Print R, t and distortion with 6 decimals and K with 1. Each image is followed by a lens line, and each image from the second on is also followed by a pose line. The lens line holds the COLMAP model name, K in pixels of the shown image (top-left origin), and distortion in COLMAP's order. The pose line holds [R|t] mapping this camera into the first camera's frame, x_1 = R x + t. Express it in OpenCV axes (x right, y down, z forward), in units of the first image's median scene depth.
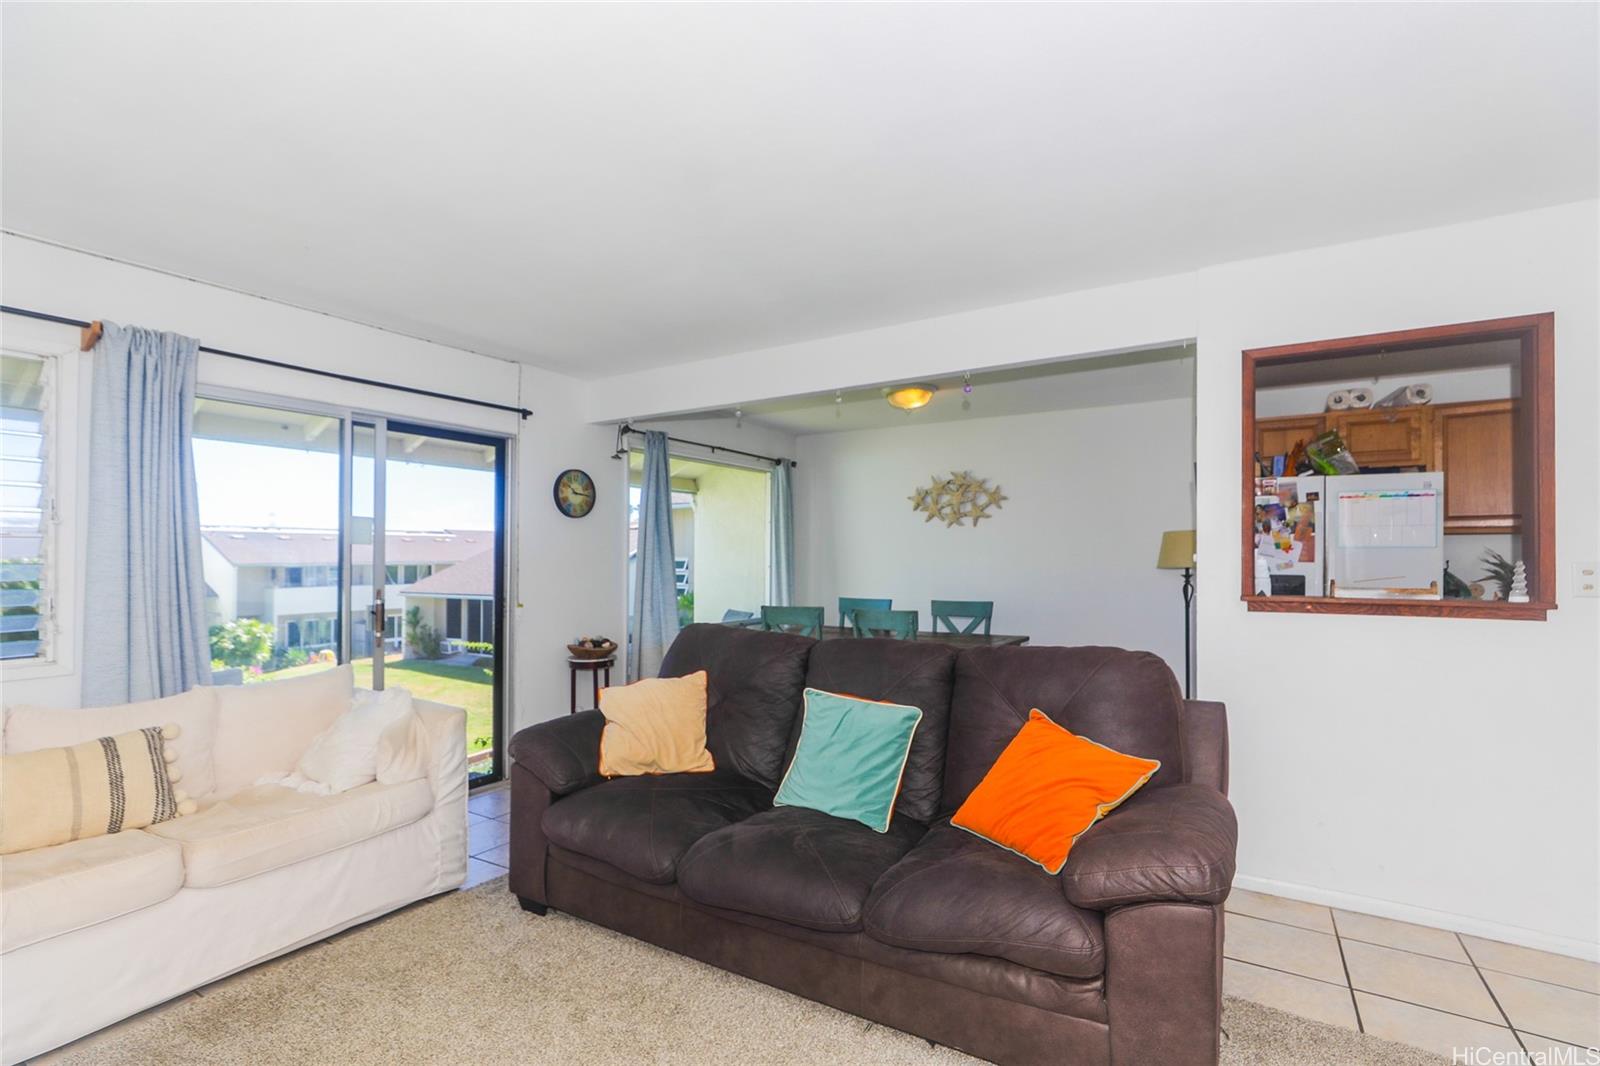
lens RADIAL K [[740.5, 0, 799.2], [0, 740.5, 539.0], [0, 0, 1]] dist [-0.018621, 0.003152]
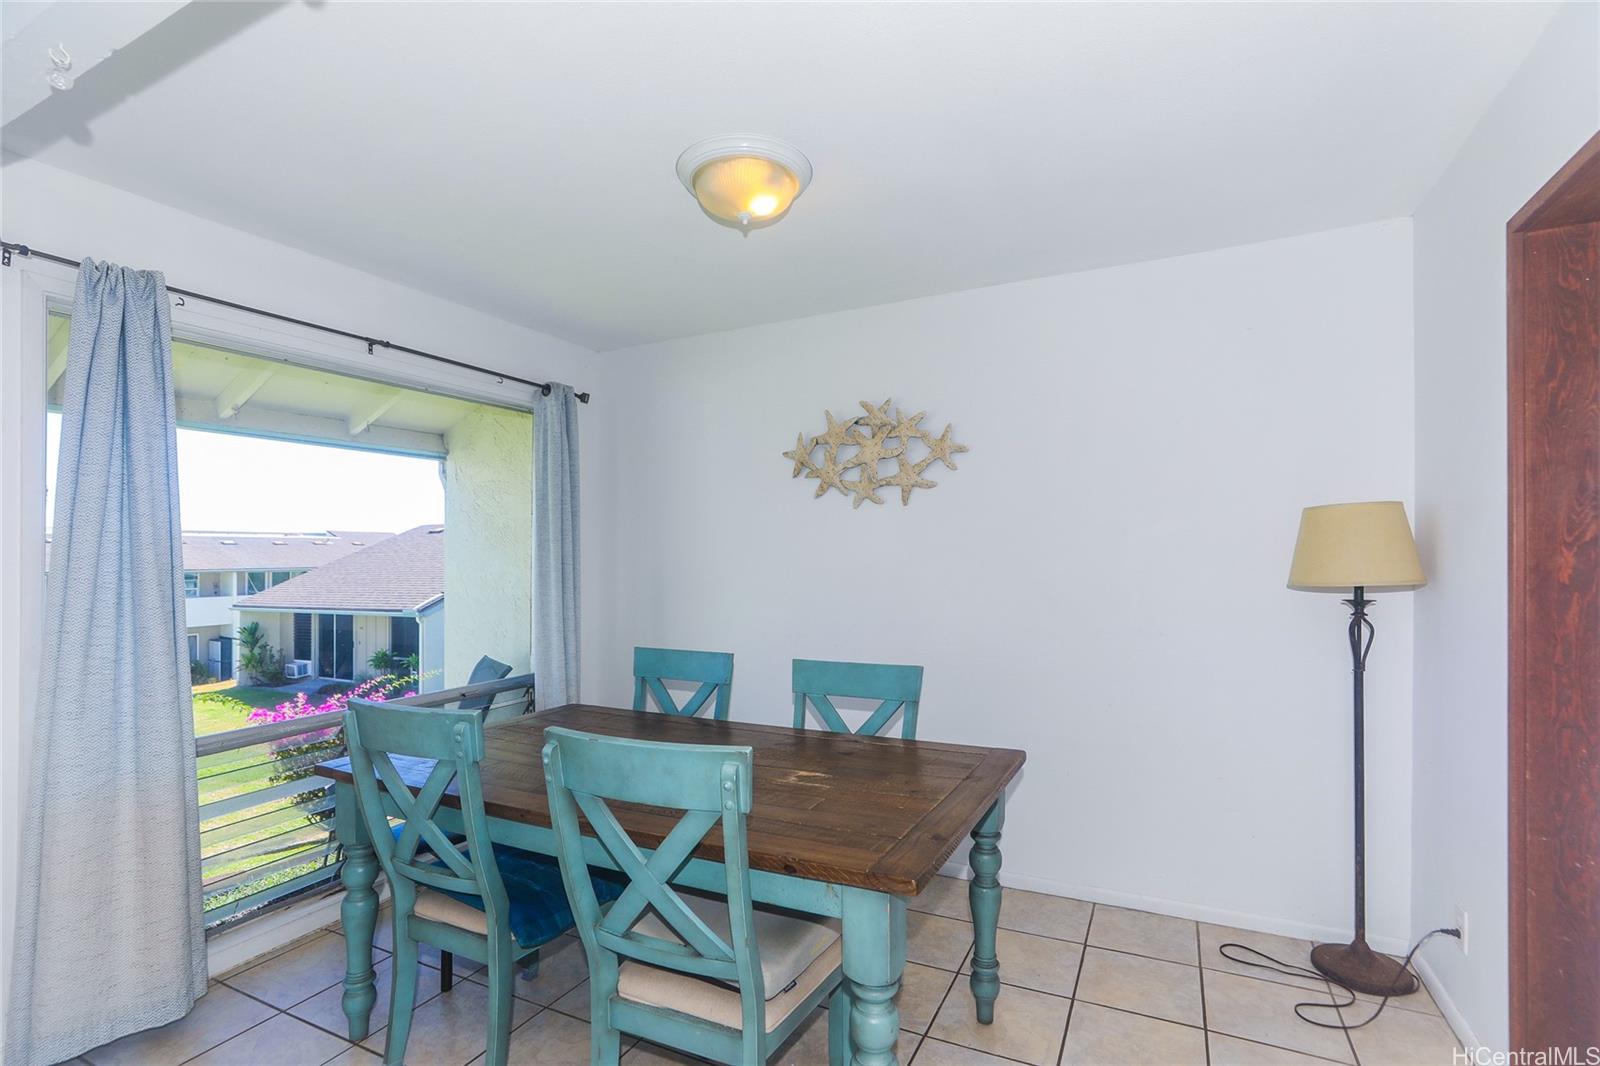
lens RADIAL K [[740.5, 0, 799.4], [0, 740.5, 549.5], [0, 0, 1]] dist [-0.018621, 0.003152]
pose [[0.997126, -0.008094, 0.075325, 0.118477], [0.007067, 0.999879, 0.013885, 0.006476], [-0.075428, -0.013313, 0.997062, 0.463388]]
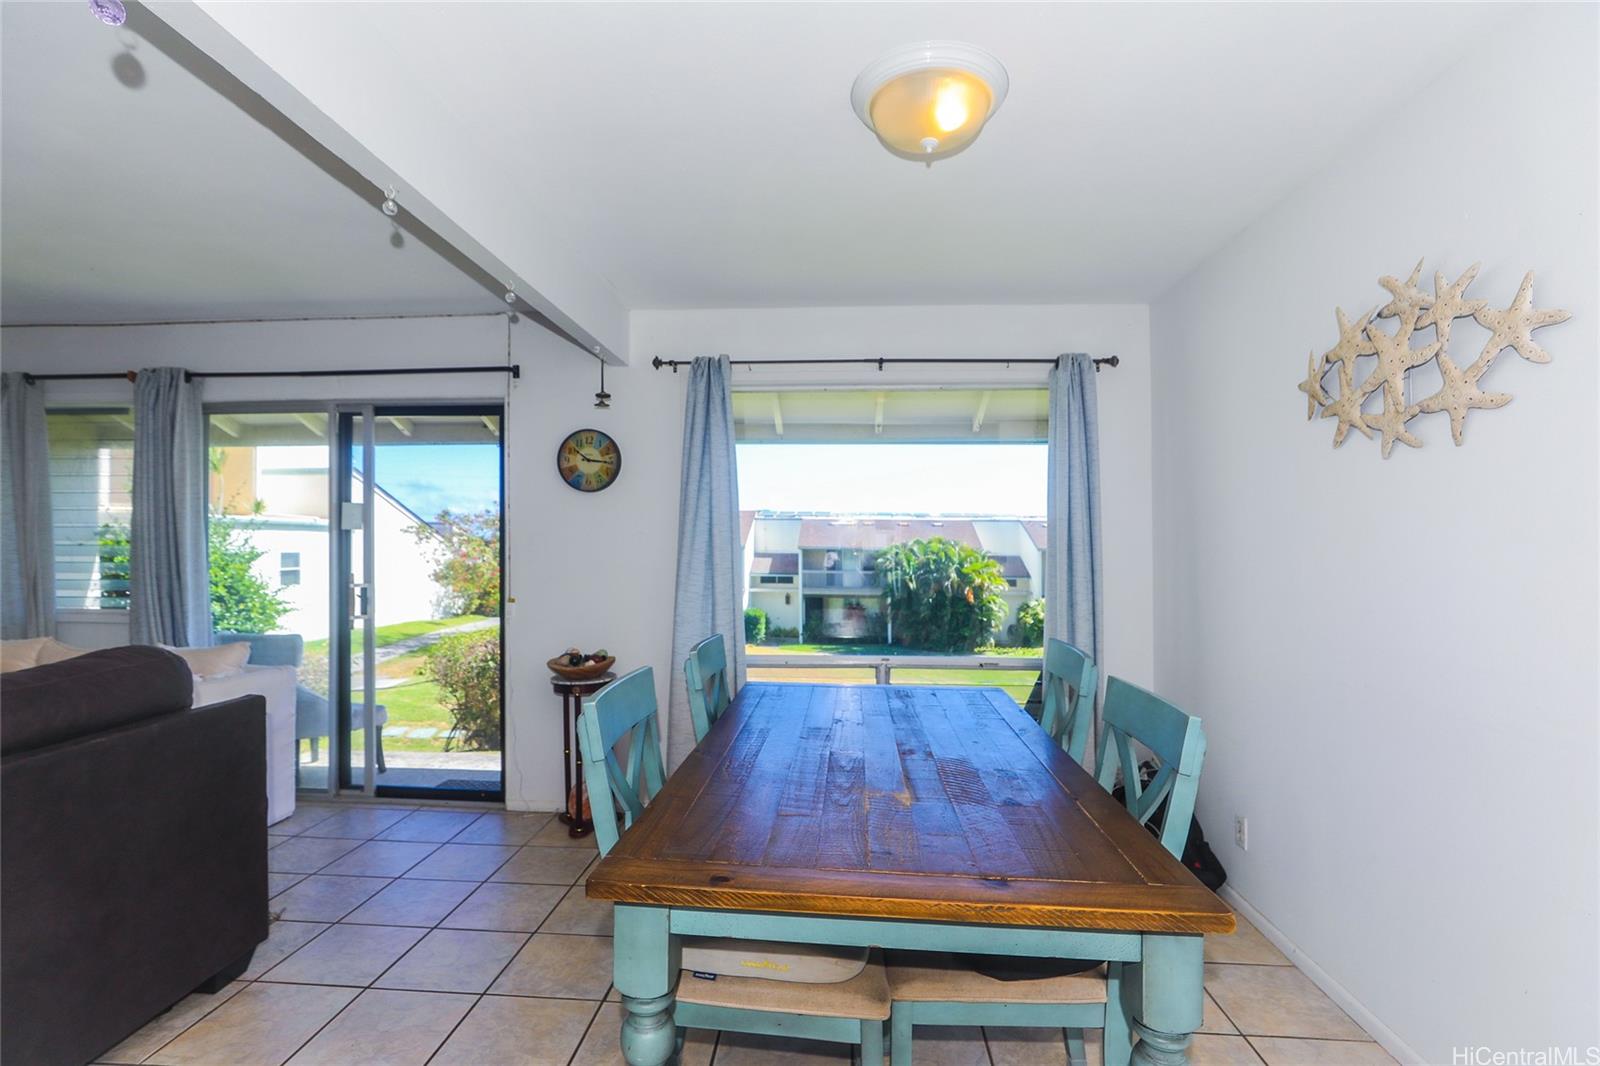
lens RADIAL K [[740.5, 0, 800.0], [0, 740.5, 529.3], [0, 0, 1]] dist [-0.018621, 0.003152]
pose [[0.457666, -0.010649, -0.889060, 0.357799], [0.013335, 0.999898, -0.005112, 0.012532], [0.889024, -0.009516, 0.457761, 0.623037]]
